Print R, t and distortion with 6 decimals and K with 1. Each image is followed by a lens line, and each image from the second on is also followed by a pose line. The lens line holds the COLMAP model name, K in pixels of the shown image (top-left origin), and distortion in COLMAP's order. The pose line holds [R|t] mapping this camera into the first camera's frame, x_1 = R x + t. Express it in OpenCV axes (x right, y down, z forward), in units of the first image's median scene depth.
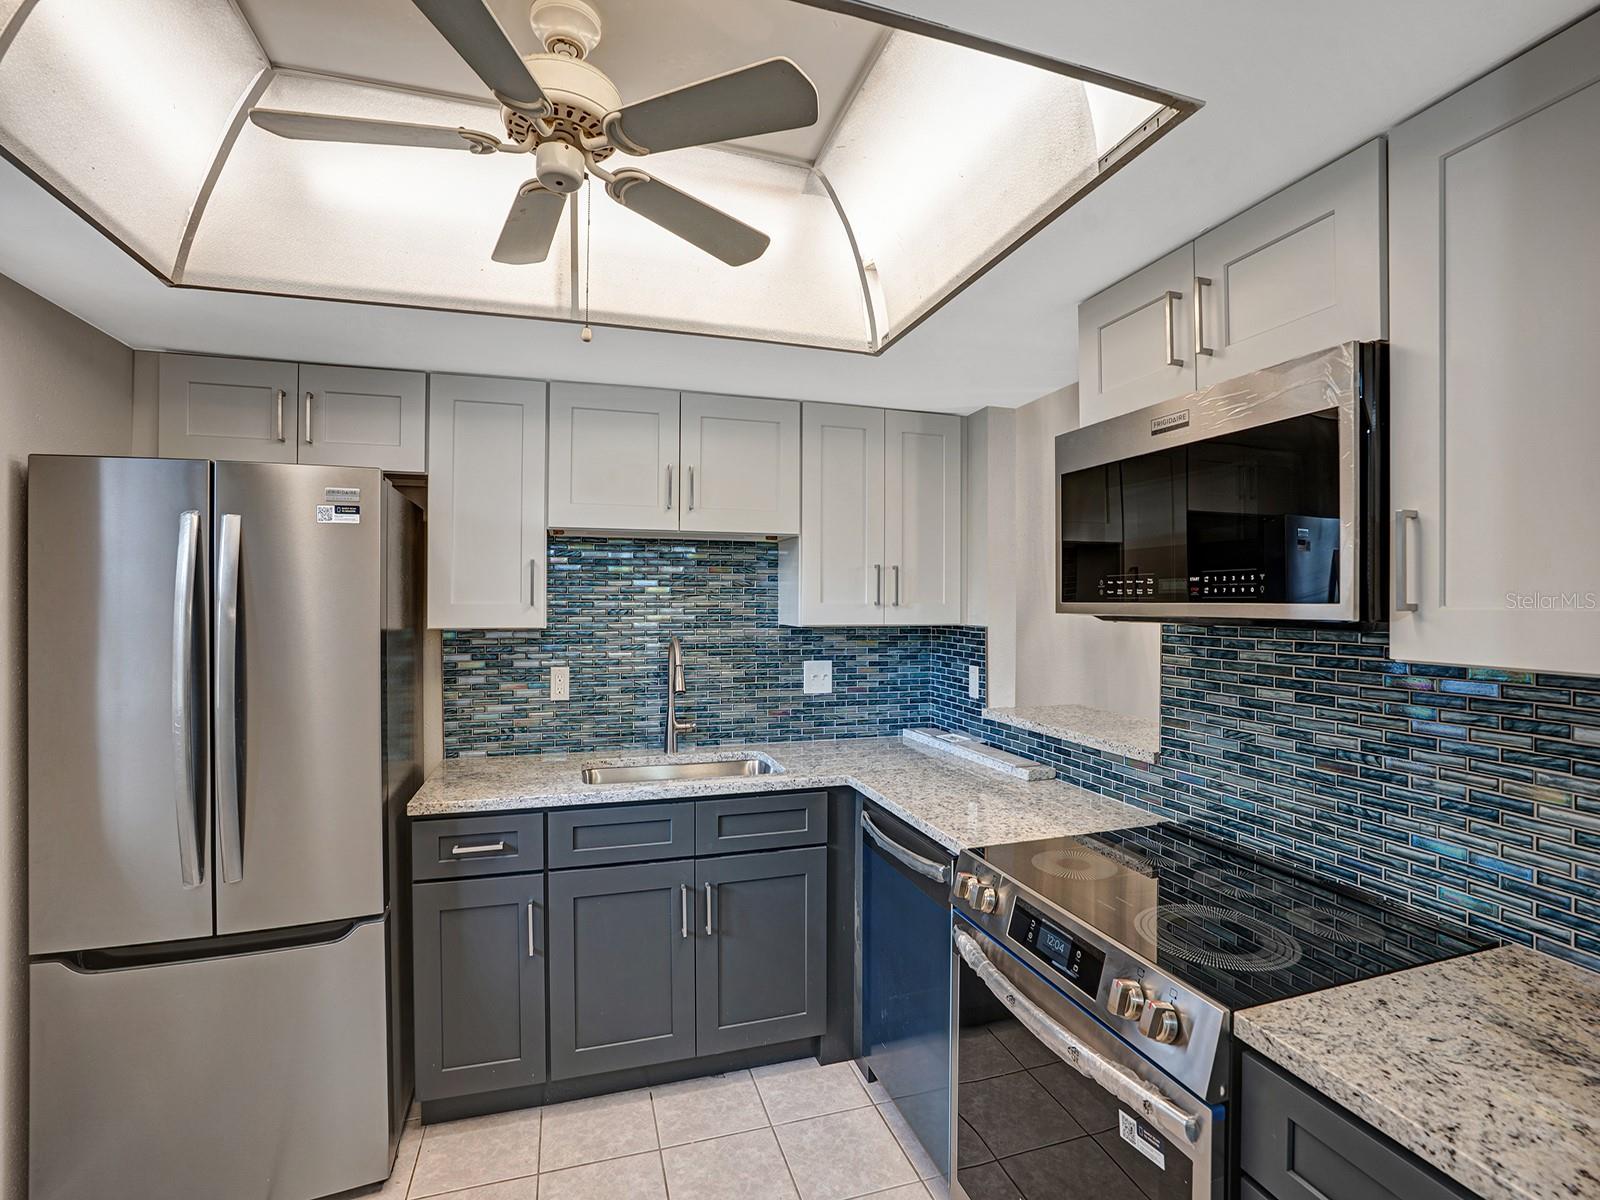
lens RADIAL K [[762.4, 0, 802.4], [0, 762.4, 604.7], [0, 0, 1]] dist [-0.055284, 0.029620]
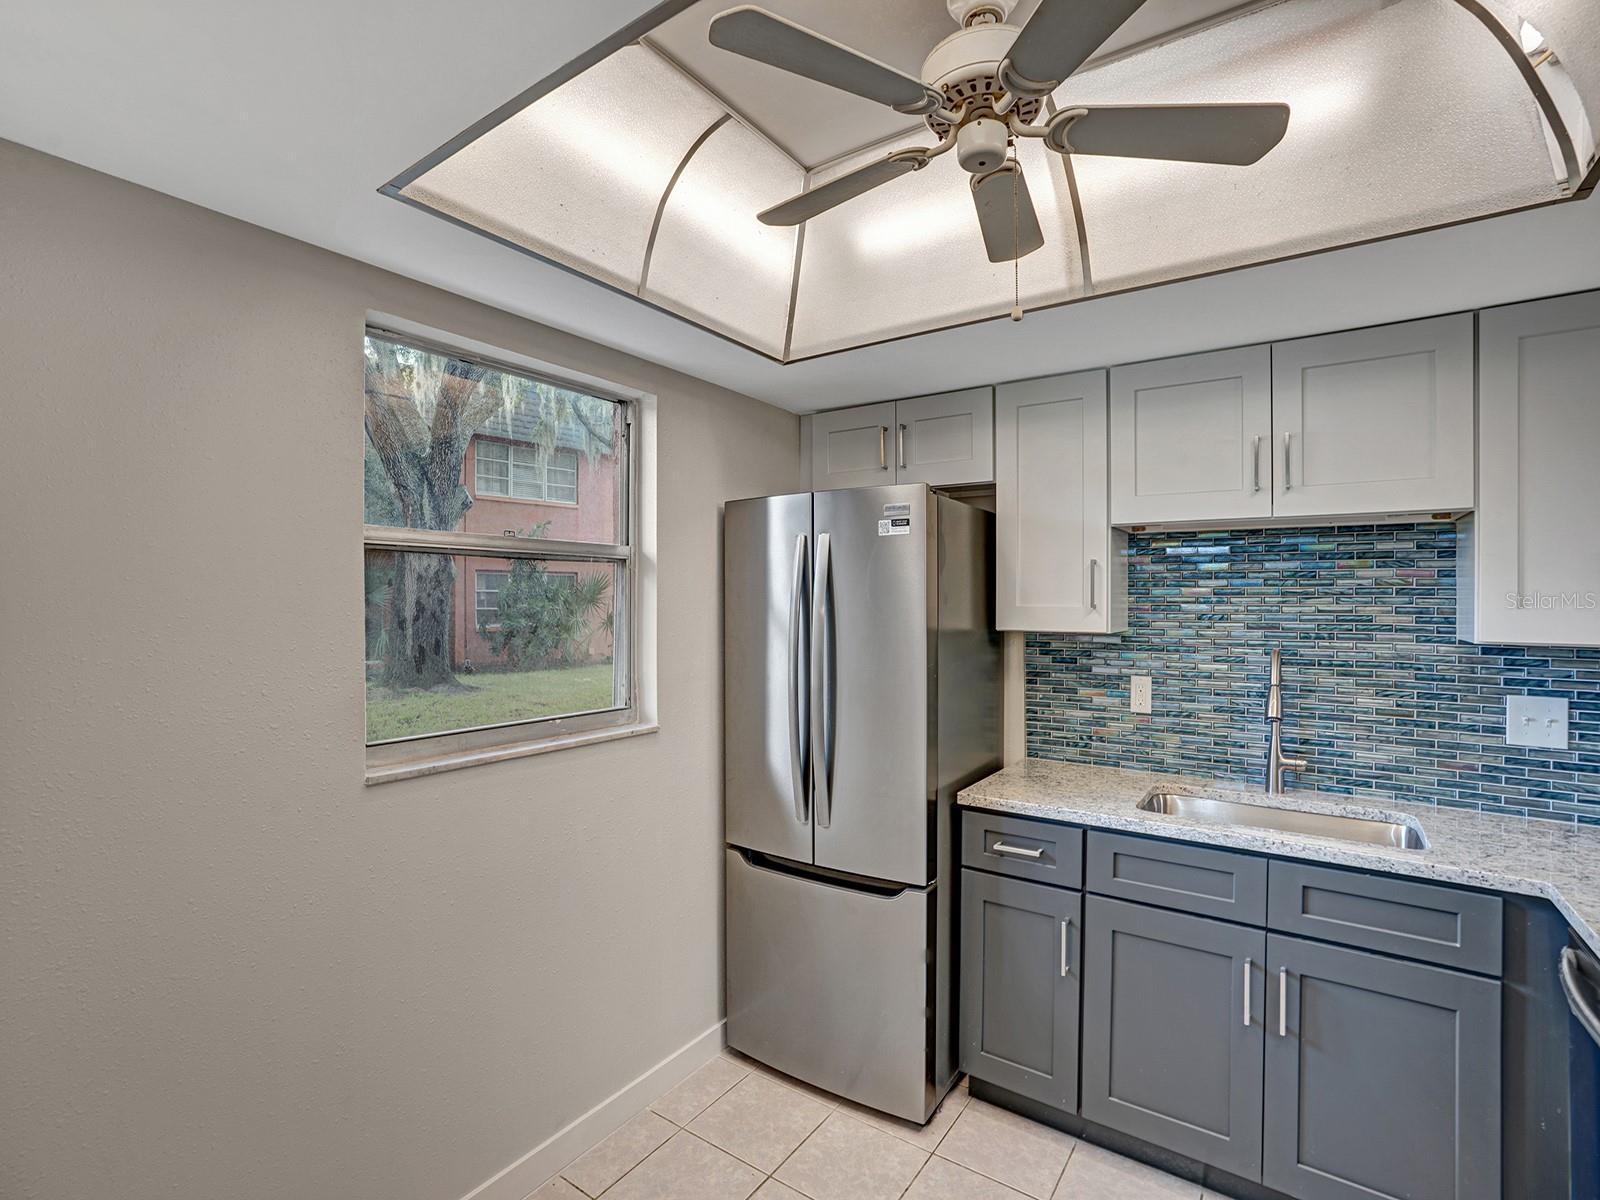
lens RADIAL K [[753.7, 0, 800.0], [0, 753.7, 600.0], [0, 0, 1]] dist [-0.067315, 0.027409]
pose [[0.611911, 0.000448, -0.790927, 0.164732], [-0.010108, 0.999923, -0.007254, 0.001168], [0.790862, 0.012434, 0.611868, 0.150718]]
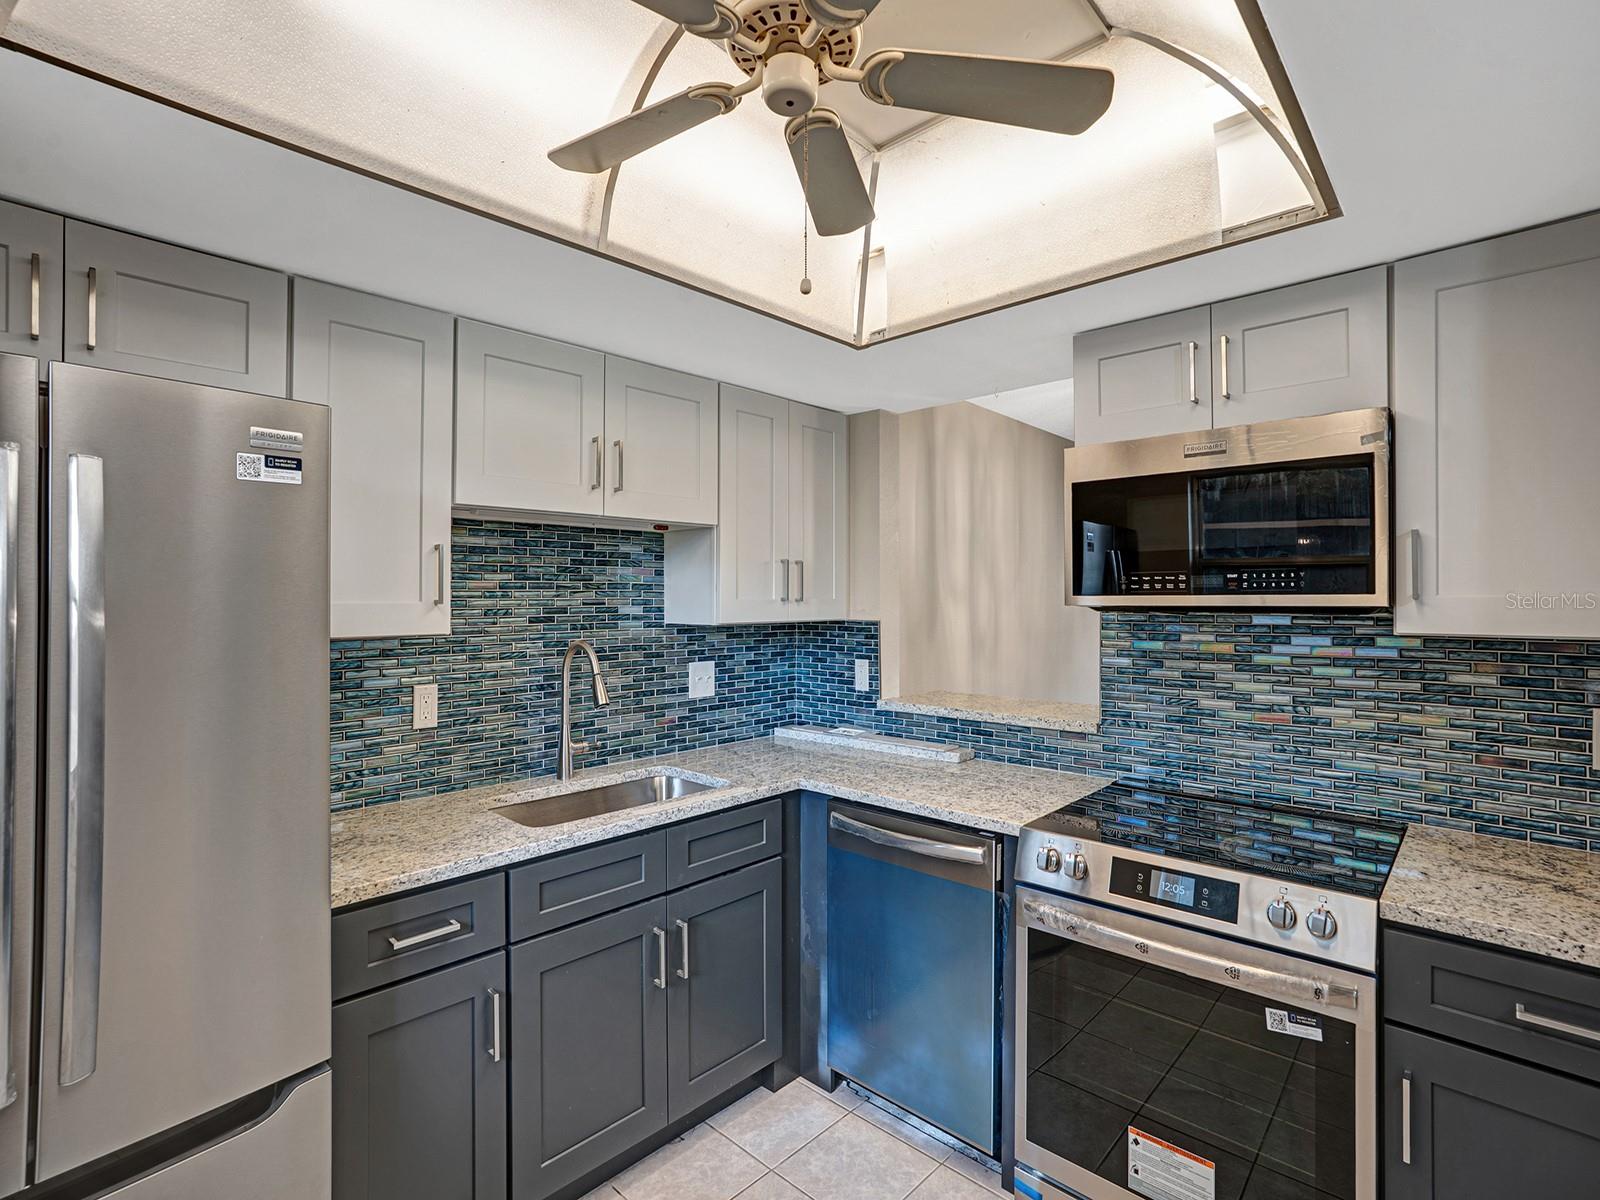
lens RADIAL K [[786.5, 0, 807.4], [0, 786.5, 591.4], [0, 0, 1]] dist [-0.050278, 0.023464]
pose [[0.866061, -0.002483, 0.499932, -0.455062], [0.009273, 0.999895, -0.011098, -0.000280], [-0.499853, 0.014247, 0.865993, 0.144239]]
